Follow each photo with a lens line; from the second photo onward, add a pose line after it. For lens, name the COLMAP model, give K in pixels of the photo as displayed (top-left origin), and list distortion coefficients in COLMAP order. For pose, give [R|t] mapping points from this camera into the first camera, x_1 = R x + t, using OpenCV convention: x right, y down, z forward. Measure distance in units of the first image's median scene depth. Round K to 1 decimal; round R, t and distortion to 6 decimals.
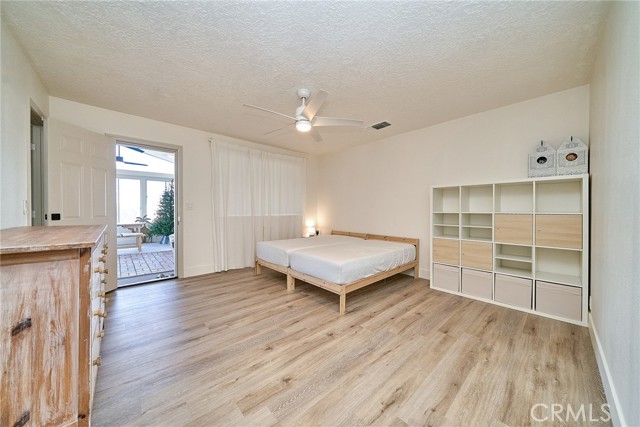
lens RADIAL K [[220.8, 0, 320.0], [0, 220.8, 213.5], [0, 0, 1]] dist [0.000637, -0.000016]
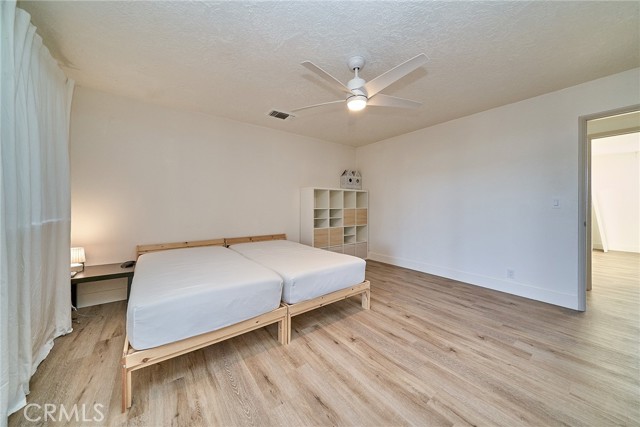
lens RADIAL K [[223.4, 0, 321.3], [0, 223.4, 207.0], [0, 0, 1]] dist [-0.000362, -0.000074]
pose [[0.088286, -0.006251, 0.996076, -1.049666], [0.014052, 0.999889, 0.005030, -0.028065], [-0.995996, 0.013553, 0.088364, 1.232091]]
